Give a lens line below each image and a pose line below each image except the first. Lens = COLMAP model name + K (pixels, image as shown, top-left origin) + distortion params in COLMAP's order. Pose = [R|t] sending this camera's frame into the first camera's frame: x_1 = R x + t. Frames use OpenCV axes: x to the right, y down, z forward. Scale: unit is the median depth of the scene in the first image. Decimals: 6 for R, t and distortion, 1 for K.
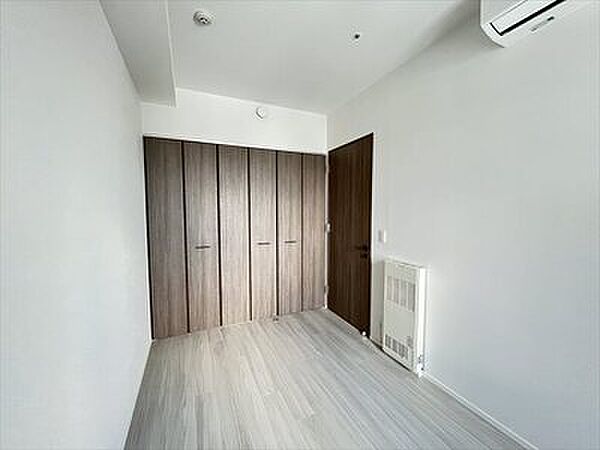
lens RADIAL K [[243.7, 0, 300.0], [0, 243.7, 225.0], [0, 0, 1]] dist [-0.003283, -0.000221]
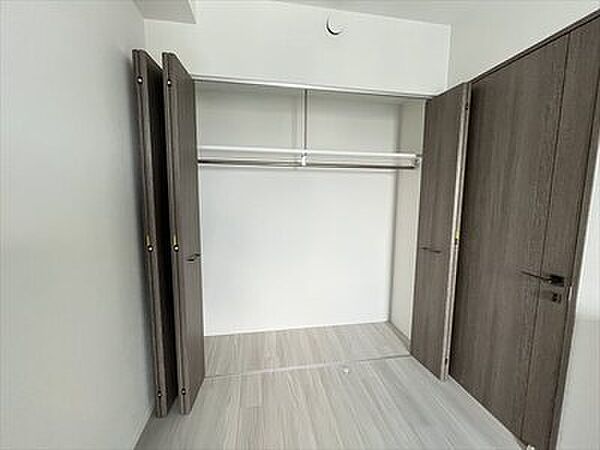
lens RADIAL K [[243.7, 0, 300.0], [0, 243.7, 225.0], [0, 0, 1]] dist [-0.003283, -0.000221]
pose [[0.978901, 0.039581, -0.200463, -0.109721], [-0.022032, 0.995785, 0.089029, -0.036050], [0.203142, -0.082734, 0.975648, 0.441294]]
